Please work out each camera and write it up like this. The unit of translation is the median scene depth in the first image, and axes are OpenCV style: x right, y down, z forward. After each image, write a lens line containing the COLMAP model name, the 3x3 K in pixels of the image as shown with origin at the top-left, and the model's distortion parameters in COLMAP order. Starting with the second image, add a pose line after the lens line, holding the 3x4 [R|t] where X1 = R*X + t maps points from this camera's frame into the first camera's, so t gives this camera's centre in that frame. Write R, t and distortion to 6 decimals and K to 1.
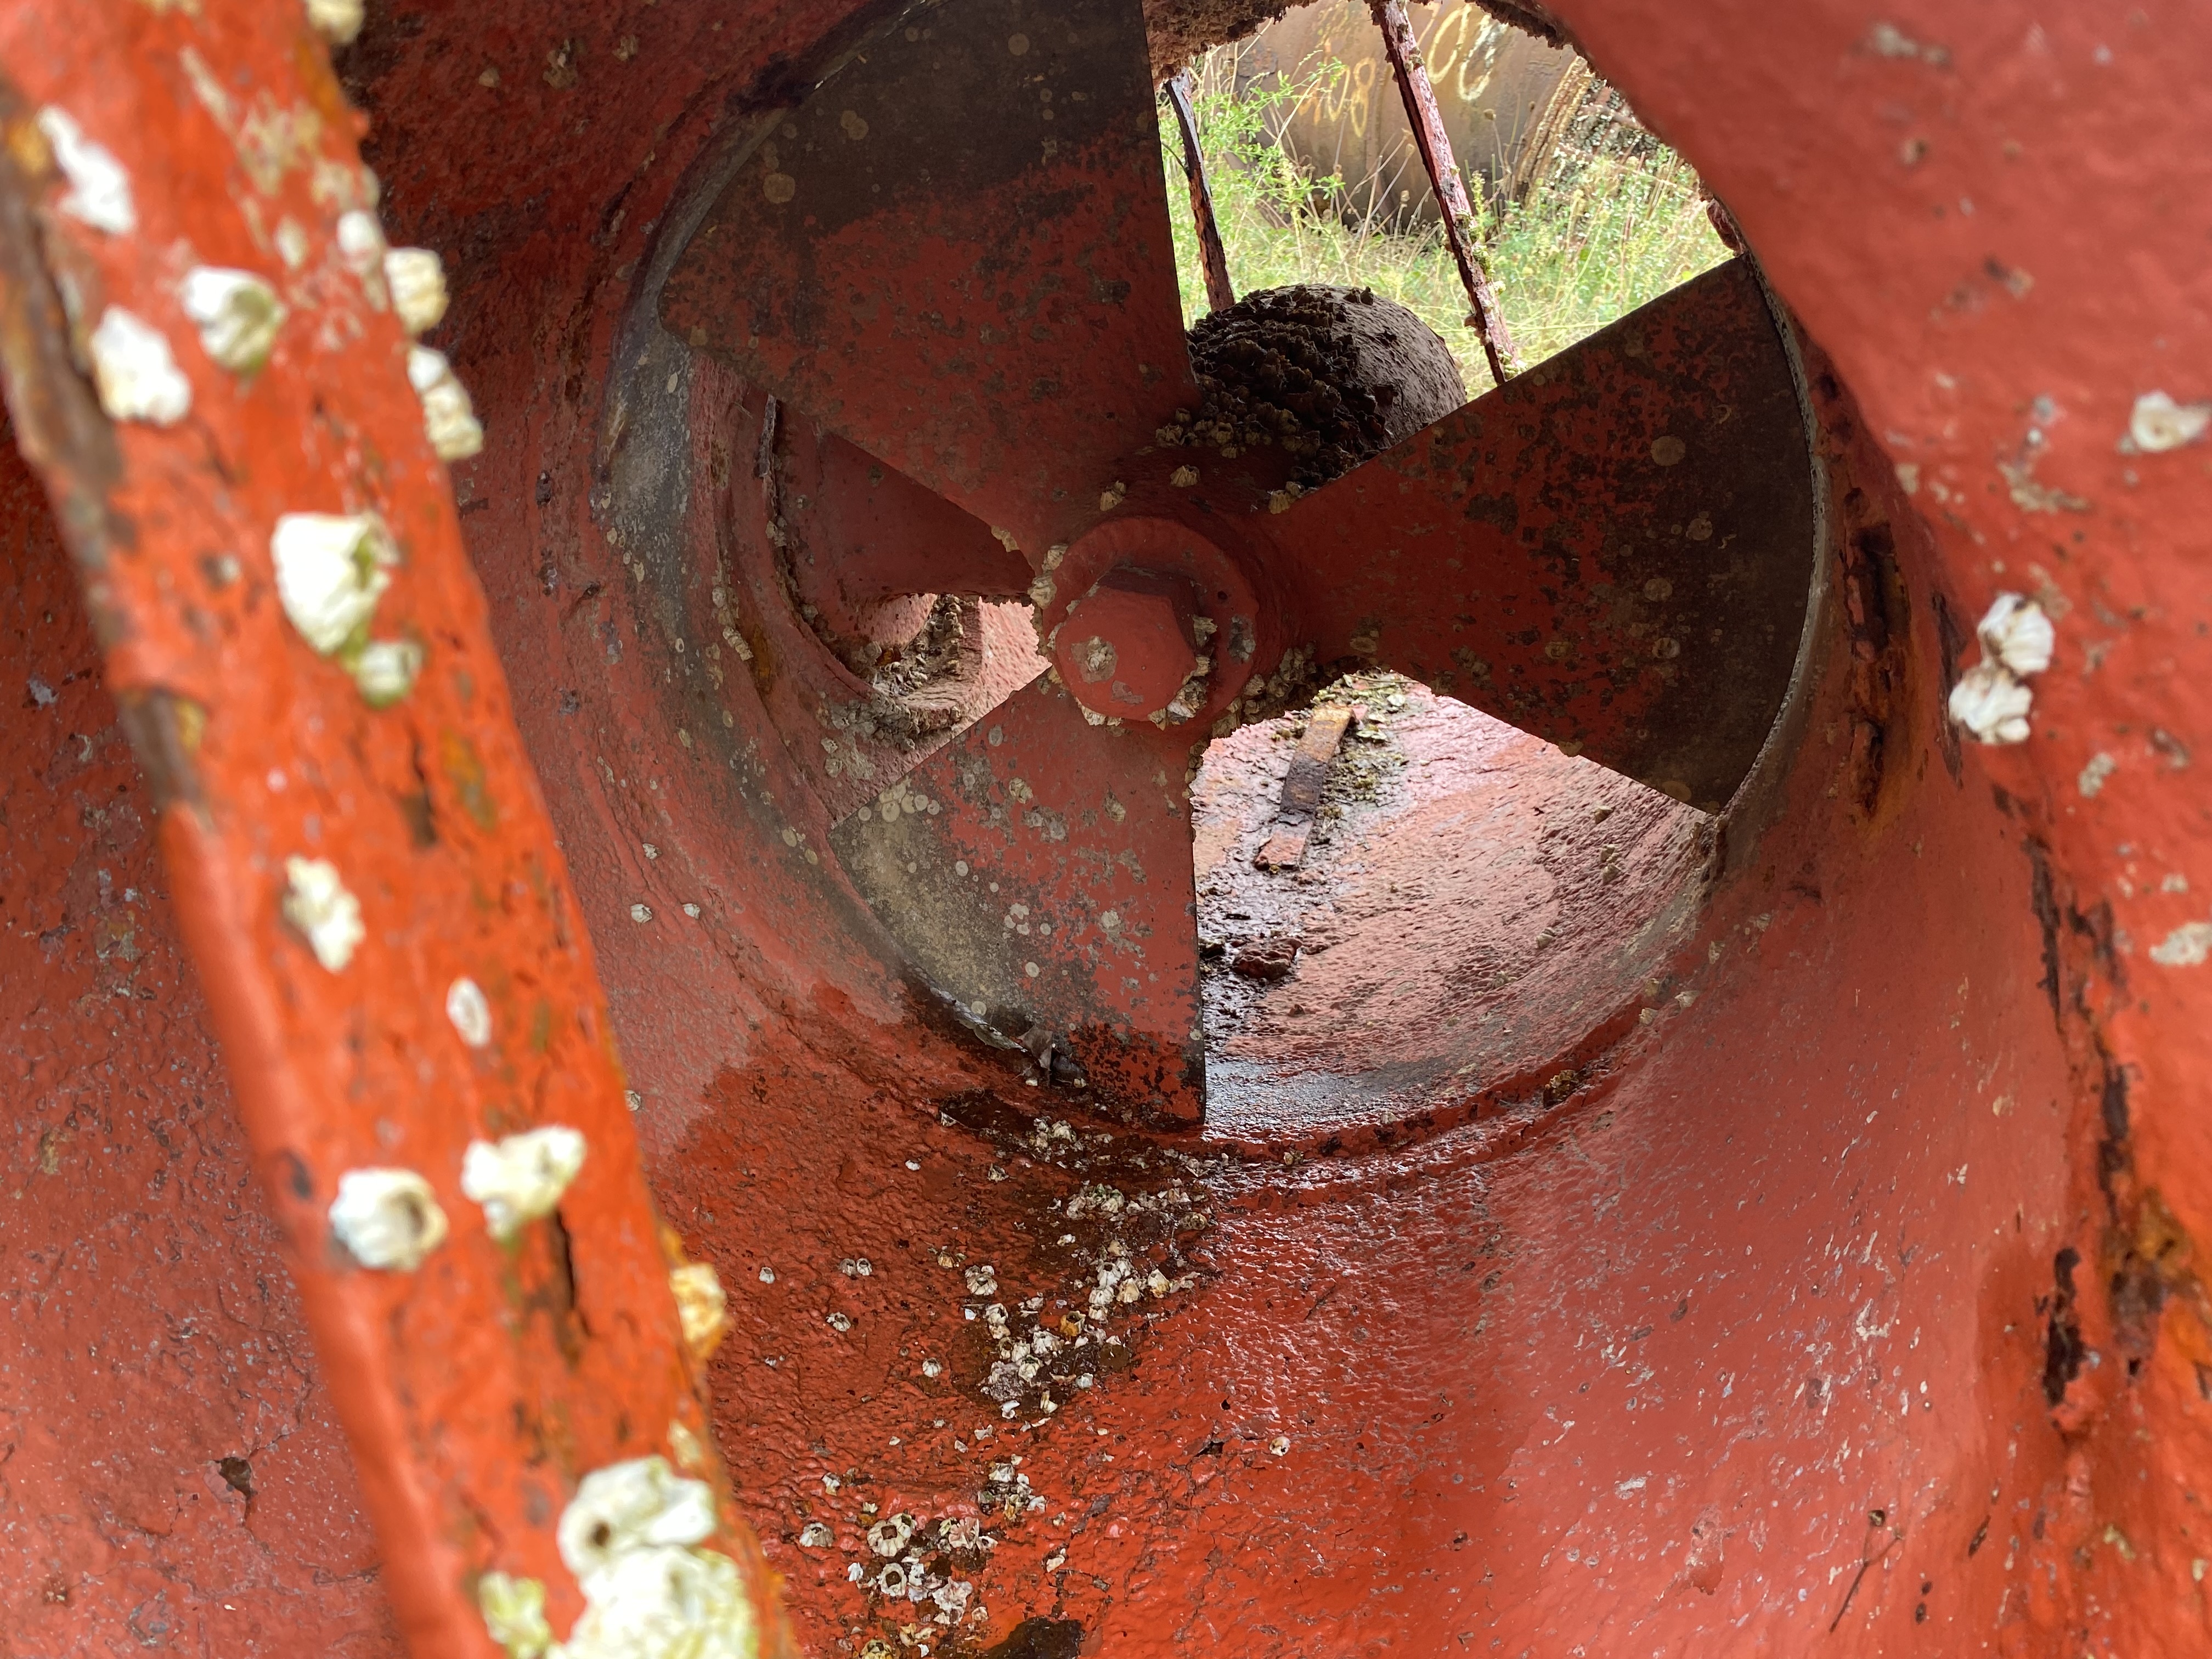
lens RADIAL K [[1652.9, 0, 1097.8], [0, 1652.9, 757.2], [0, 0, 1]] dist [0.129226, -0.210742]
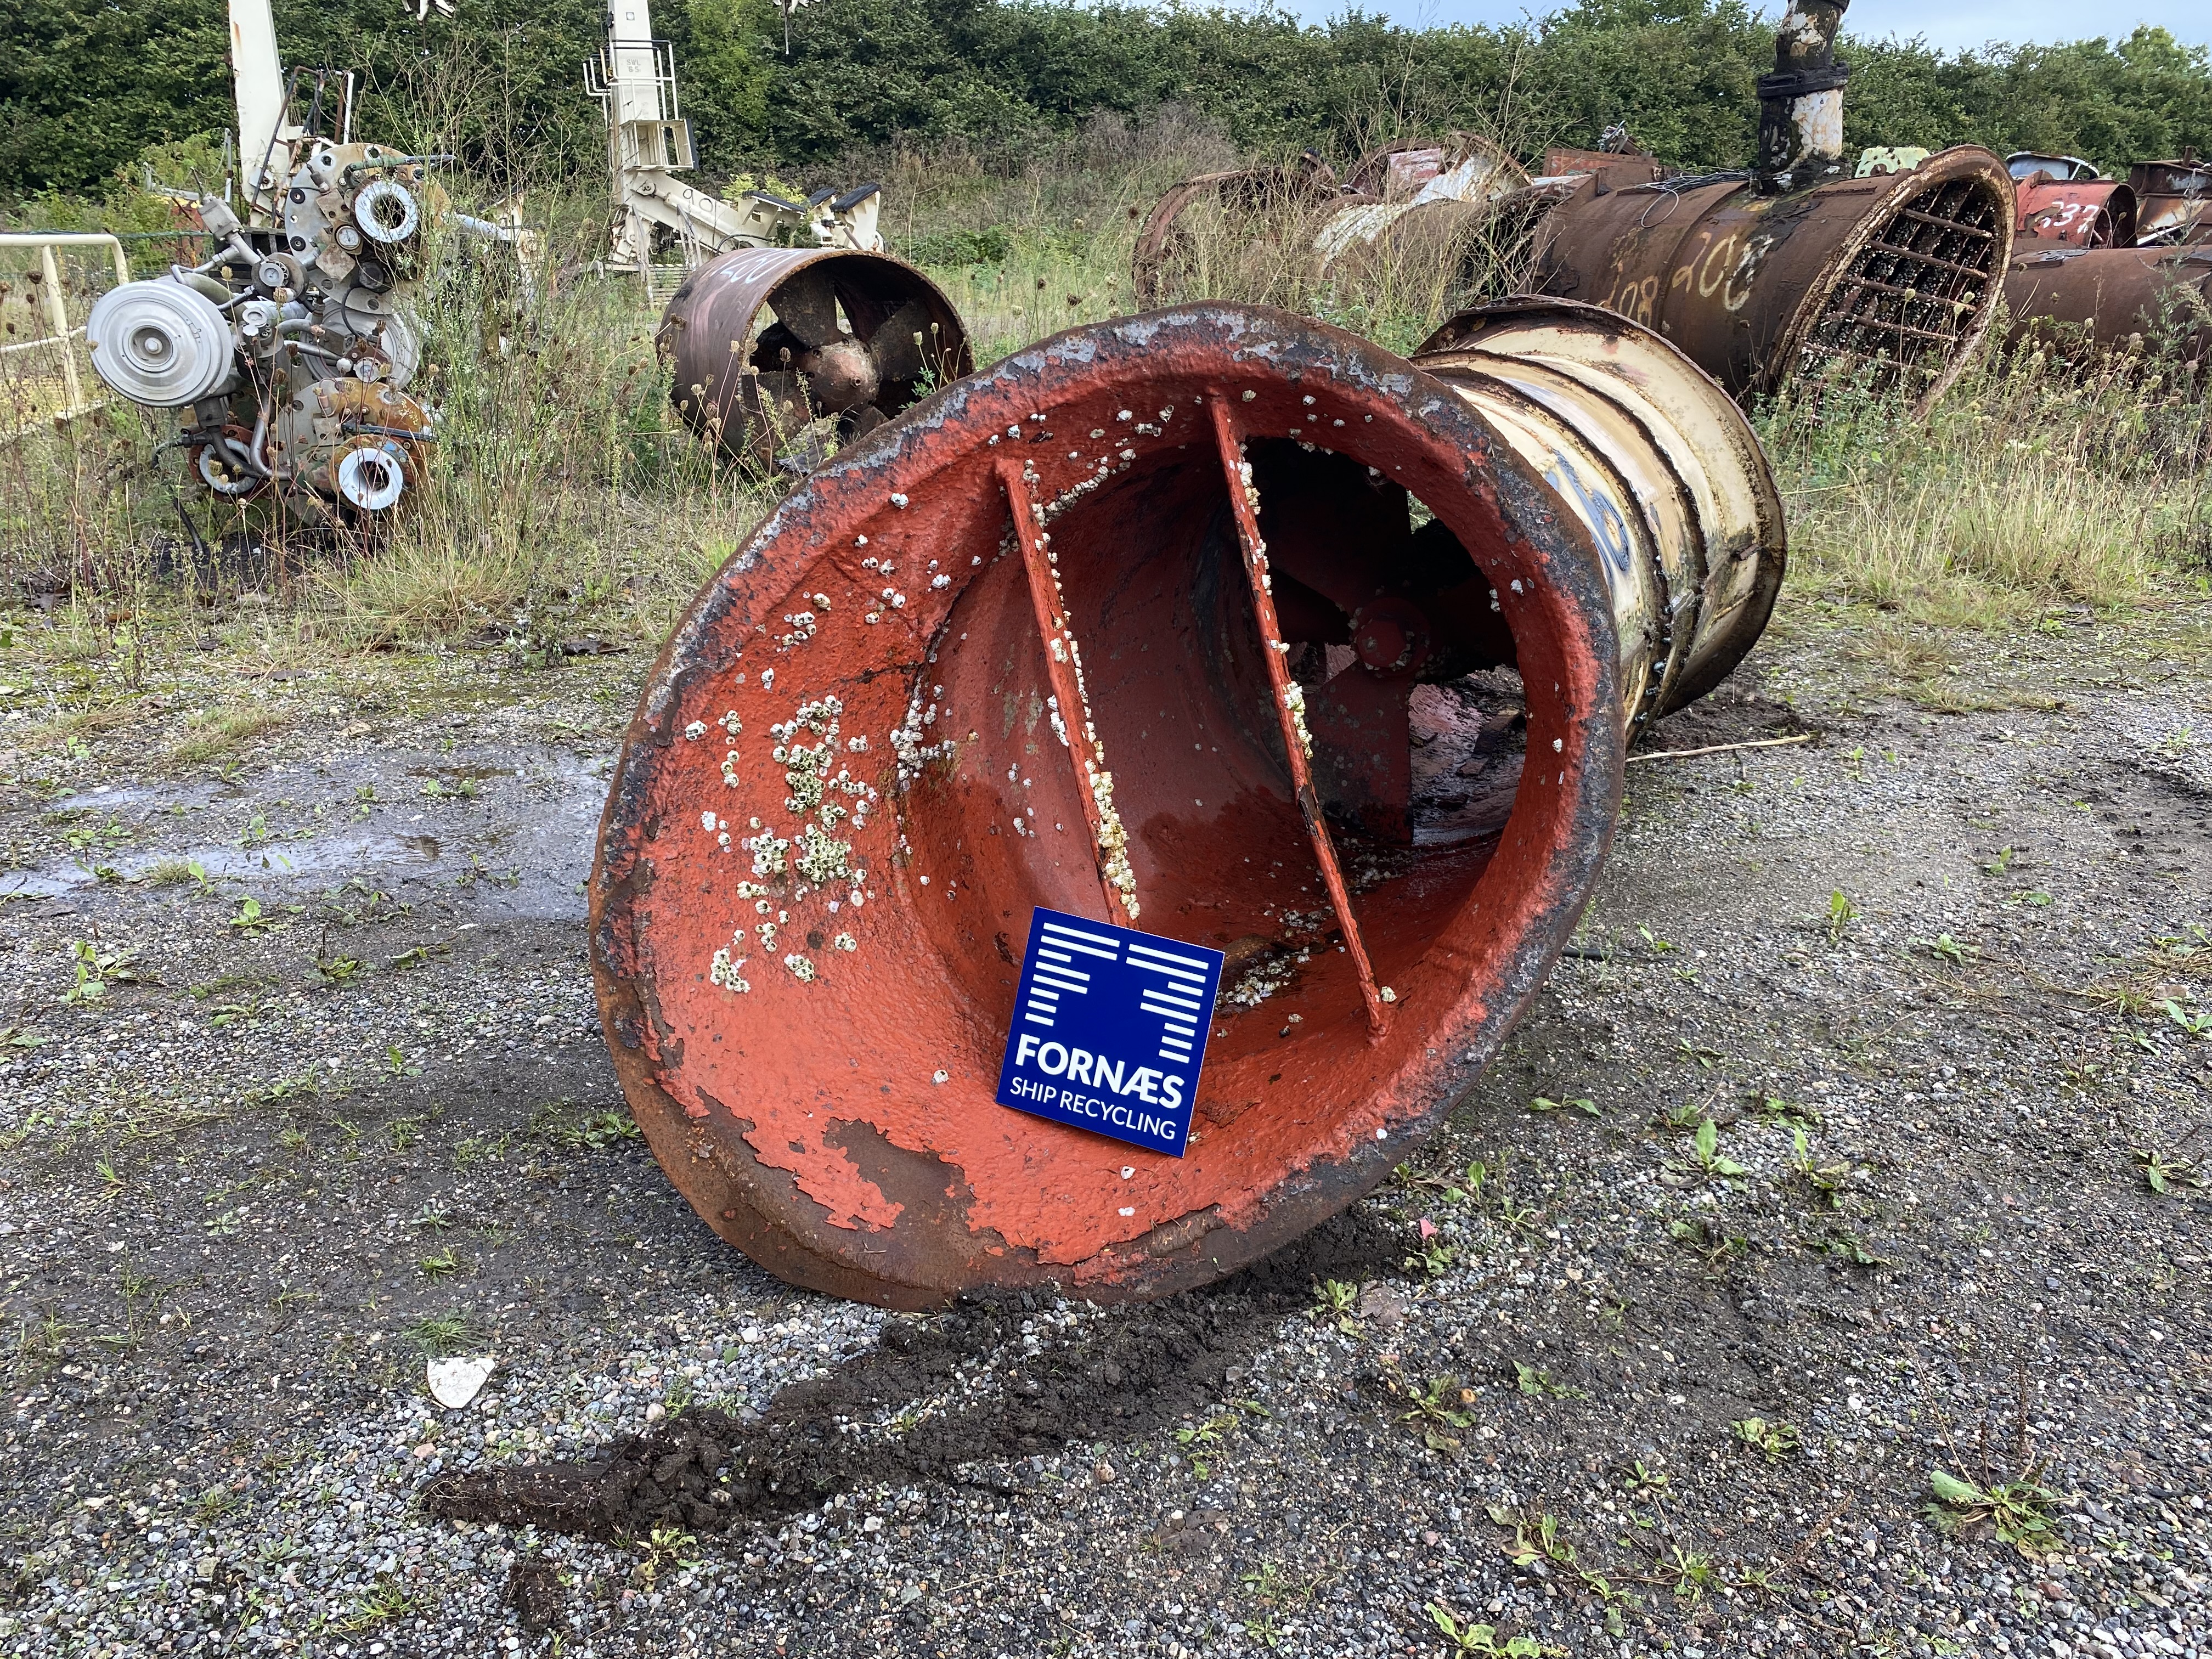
lens RADIAL K [[1652.9, 0, 1097.8], [0, 1652.9, 757.2], [0, 0, 1]] dist [0.129226, -0.210742]
pose [[0.979352, 0.021804, -0.200986, 0.018998], [-0.038562, 0.996061, -0.079847, 0.059516], [0.198453, 0.085949, 0.976335, -0.295385]]
